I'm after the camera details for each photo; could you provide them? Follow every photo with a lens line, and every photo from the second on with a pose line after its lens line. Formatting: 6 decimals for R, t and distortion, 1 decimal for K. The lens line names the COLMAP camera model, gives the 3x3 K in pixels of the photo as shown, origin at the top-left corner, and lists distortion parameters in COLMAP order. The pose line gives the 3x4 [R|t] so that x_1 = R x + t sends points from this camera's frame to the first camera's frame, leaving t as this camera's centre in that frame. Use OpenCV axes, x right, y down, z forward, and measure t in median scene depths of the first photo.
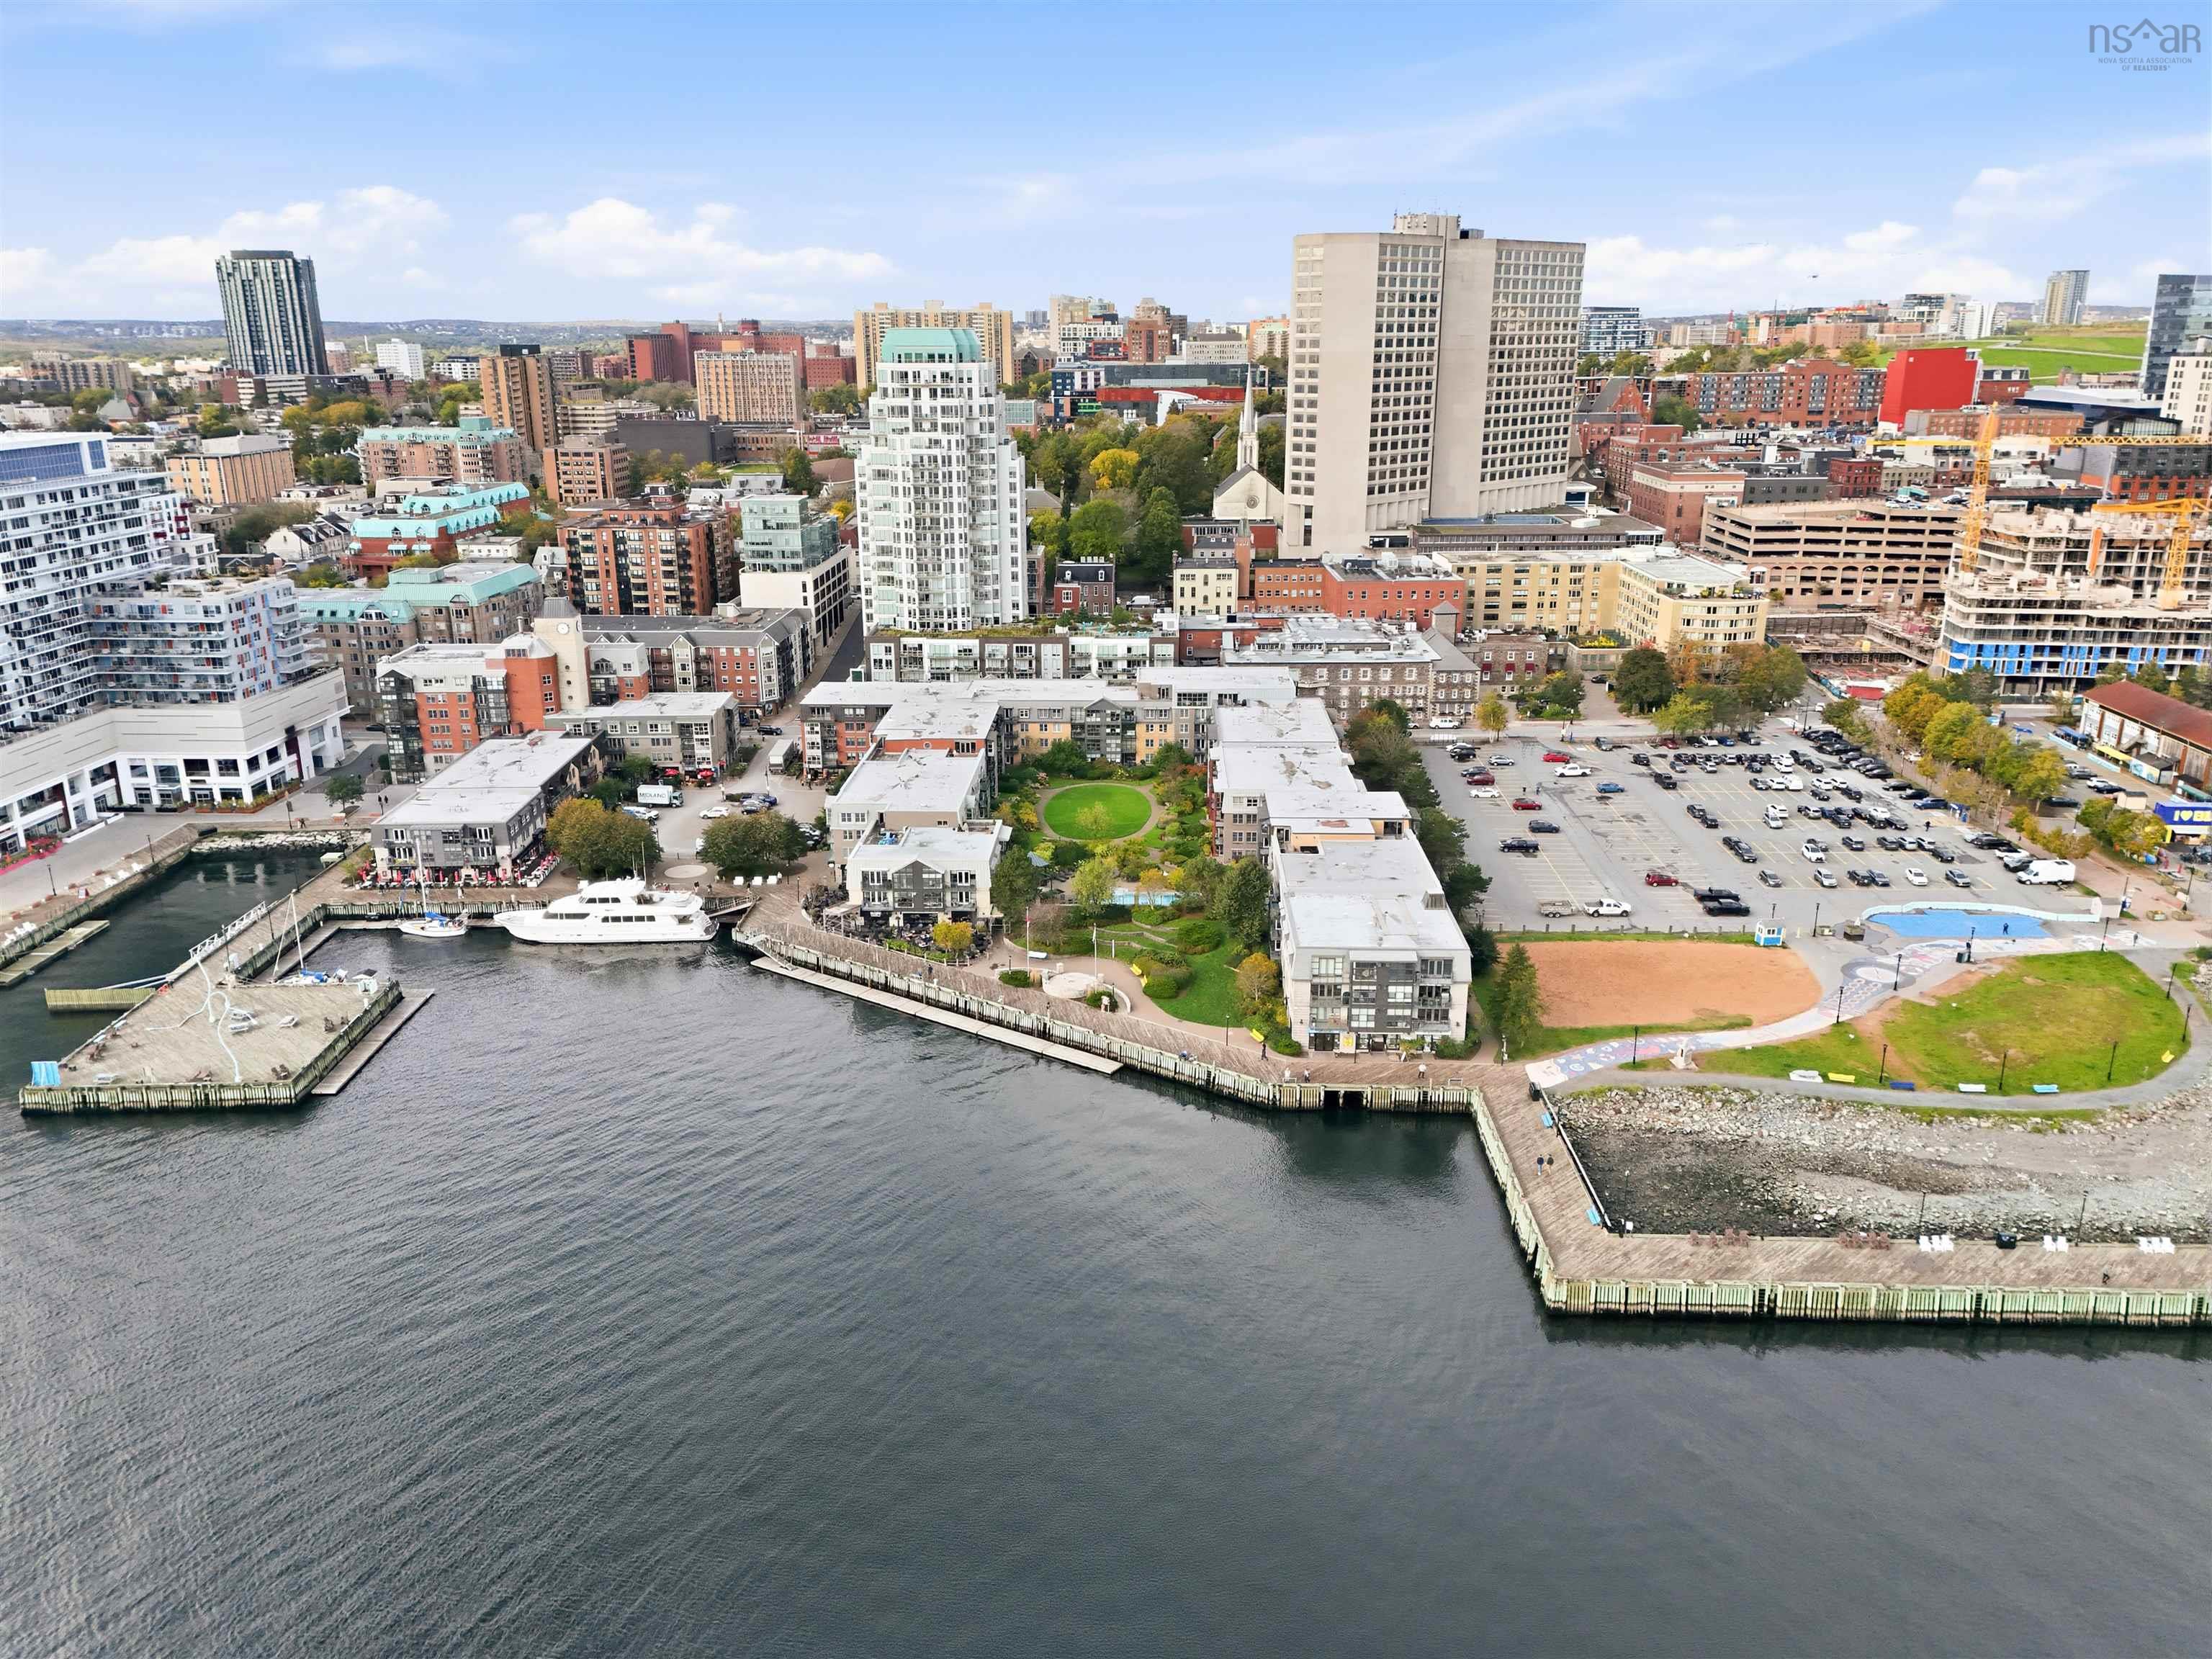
lens RADIAL K [[1612.5, 0, 1106.0], [0, 1612.5, 829.5], [0, 0, 1]] dist [0.081713, -0.080019]
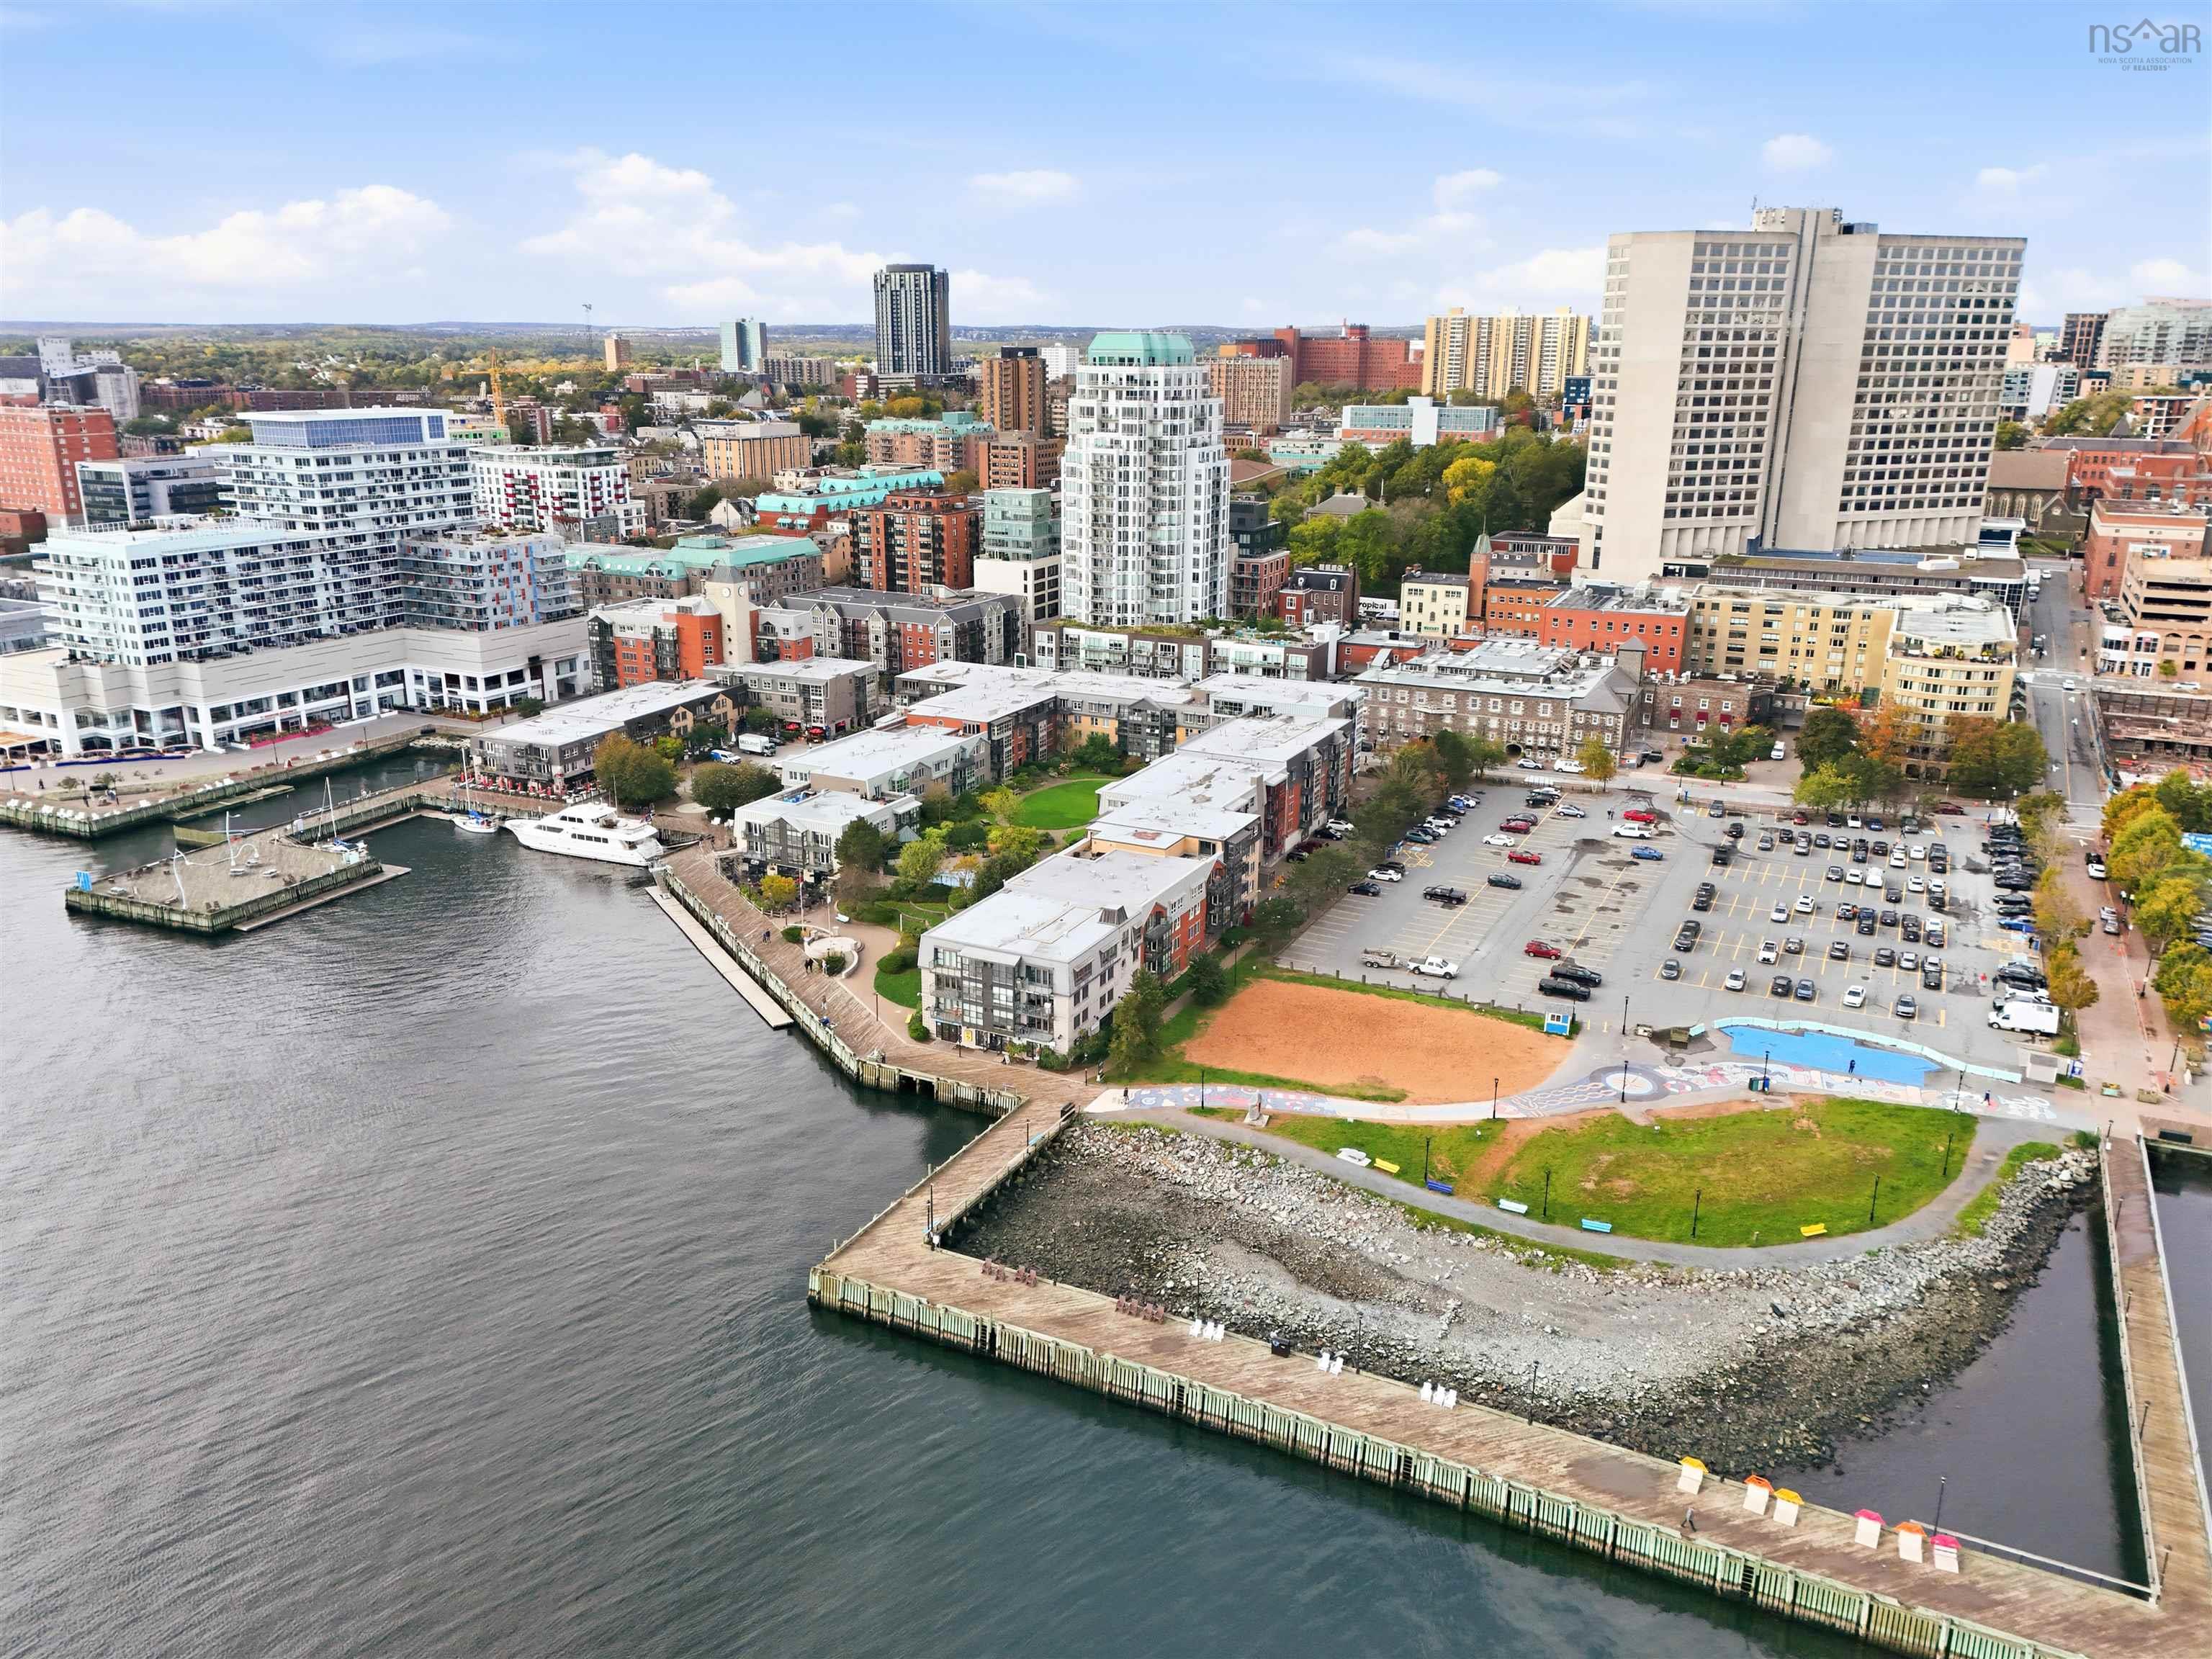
lens RADIAL K [[1614.7, 0, 1111.9], [0, 1614.7, 826.8], [0, 0, 1]] dist [0.090328, -0.091351]
pose [[0.909903, 0.129887, -0.393962, 0.384065], [-0.131836, 0.991022, 0.022242, -0.020963], [0.393314, 0.031700, 0.918857, 0.061517]]
